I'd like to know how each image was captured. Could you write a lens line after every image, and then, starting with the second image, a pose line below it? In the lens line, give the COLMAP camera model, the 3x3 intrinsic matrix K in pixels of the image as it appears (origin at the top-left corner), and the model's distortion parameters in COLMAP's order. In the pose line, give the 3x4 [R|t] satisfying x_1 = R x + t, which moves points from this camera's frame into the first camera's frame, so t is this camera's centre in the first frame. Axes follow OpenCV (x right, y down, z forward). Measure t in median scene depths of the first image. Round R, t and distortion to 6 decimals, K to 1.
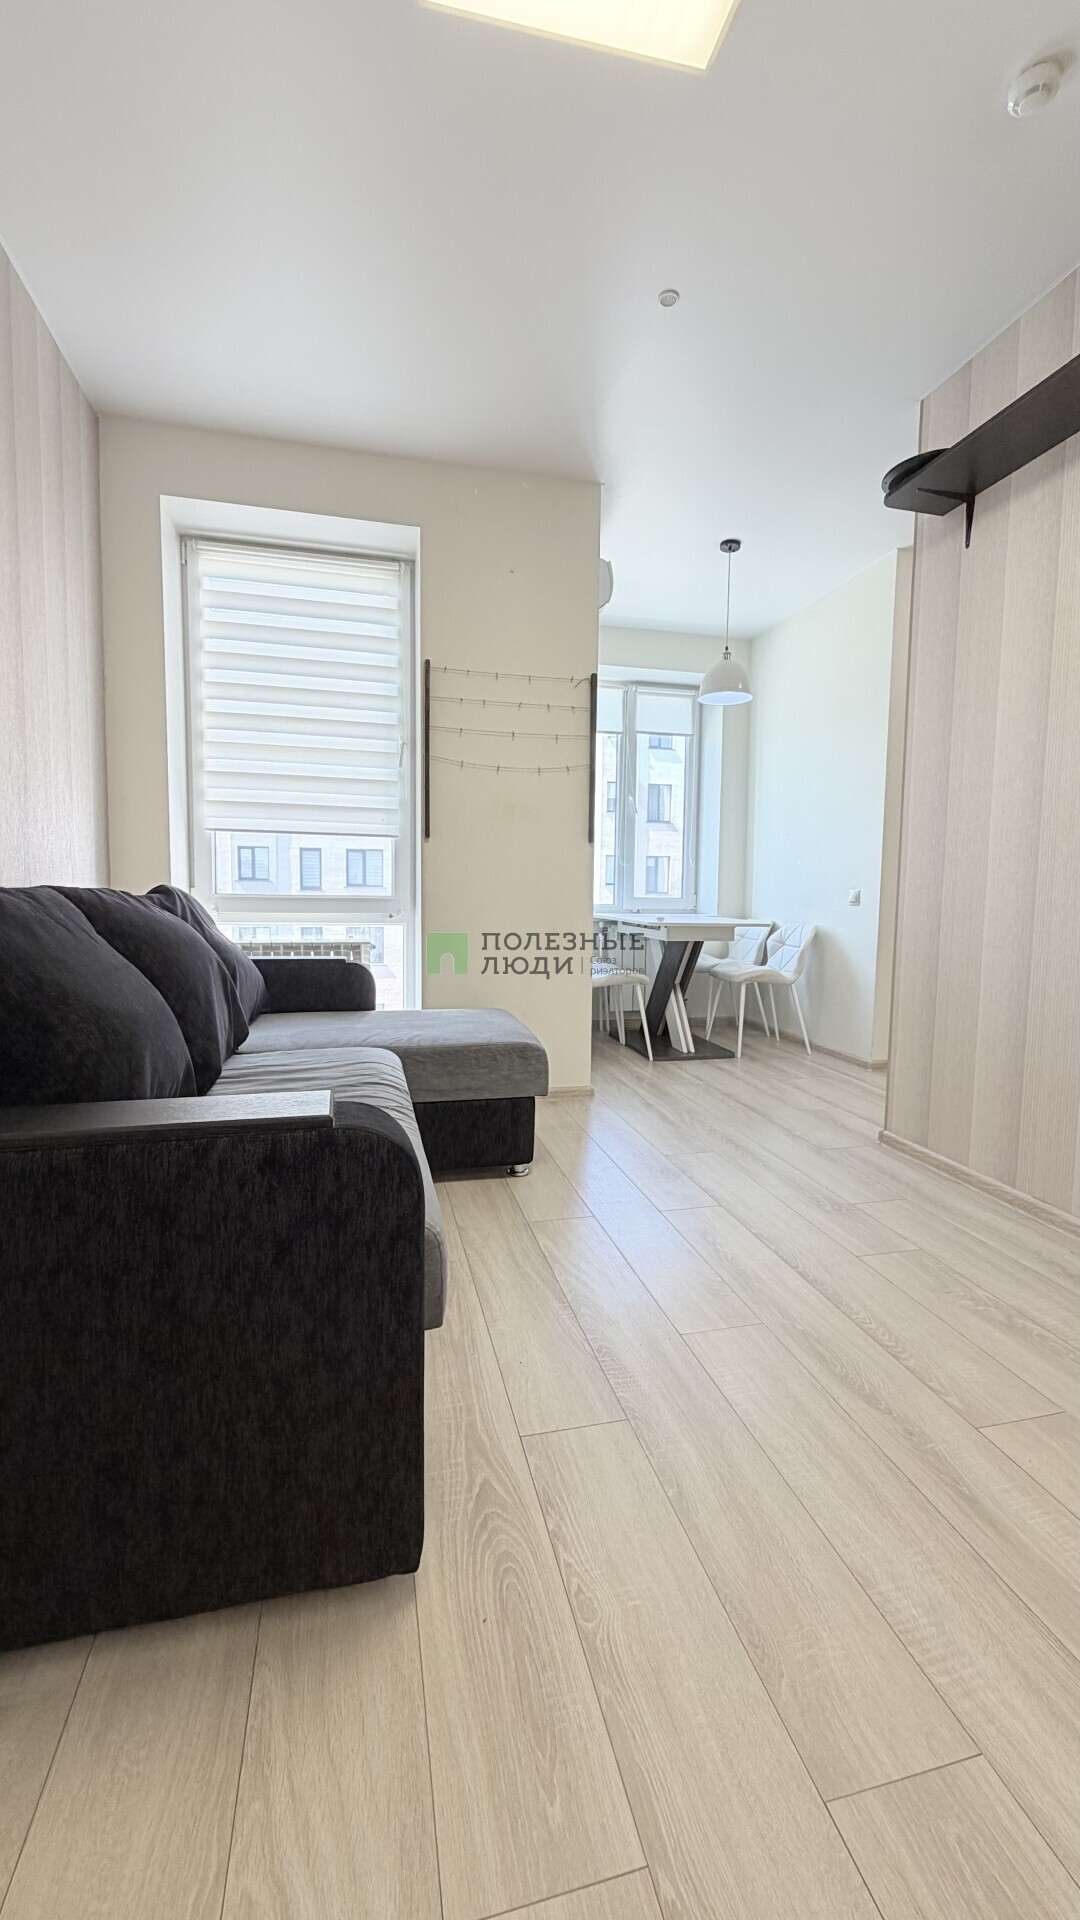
lens RADIAL K [[763.5, 0, 543.4], [0, 763.5, 955.0], [0, 0, 1]] dist [0.000759, 0.000148]
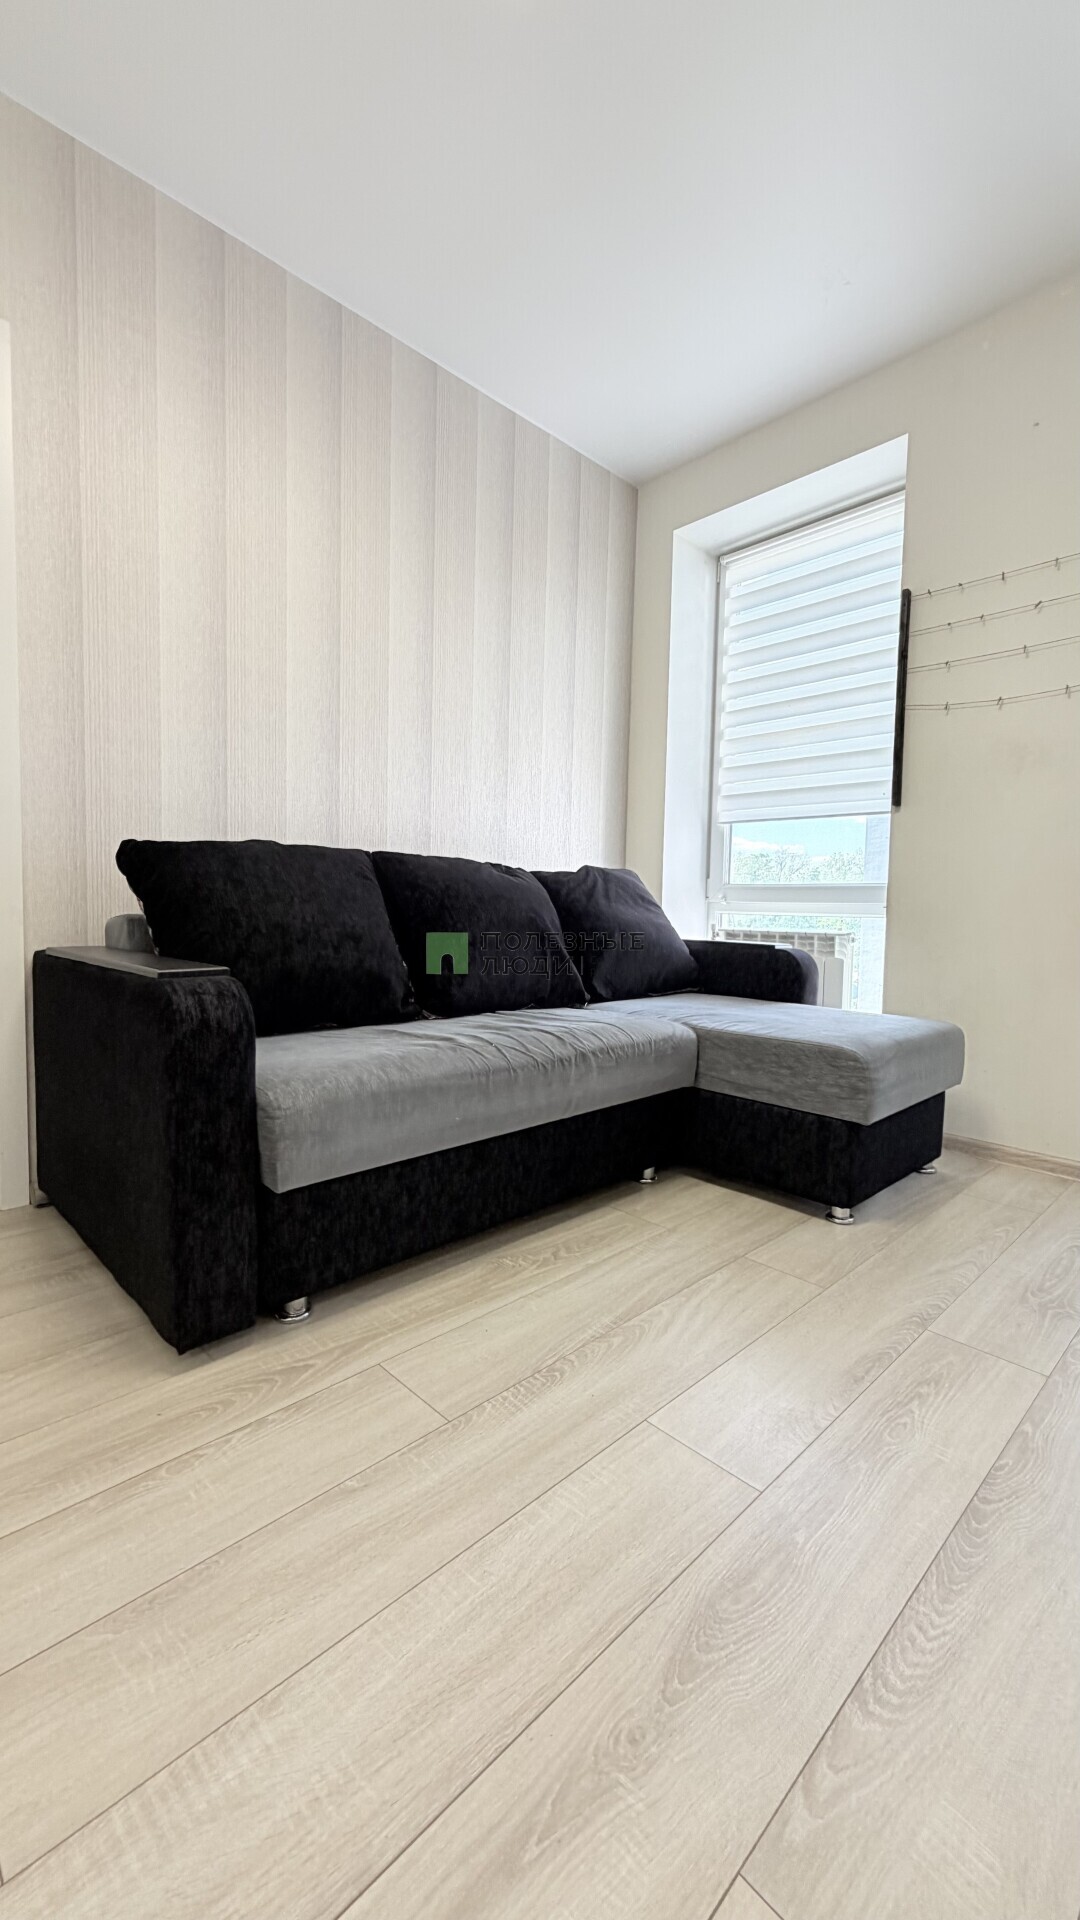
lens RADIAL K [[763.8, 0, 540.0], [0, 763.8, 960.0], [0, 0, 1]] dist [0.001335, 0.000774]
pose [[0.502952, 0.053498, -0.862657, 0.631731], [-0.085662, 0.996254, 0.011840, 0.057785], [0.860059, 0.067942, 0.505651, 0.455096]]
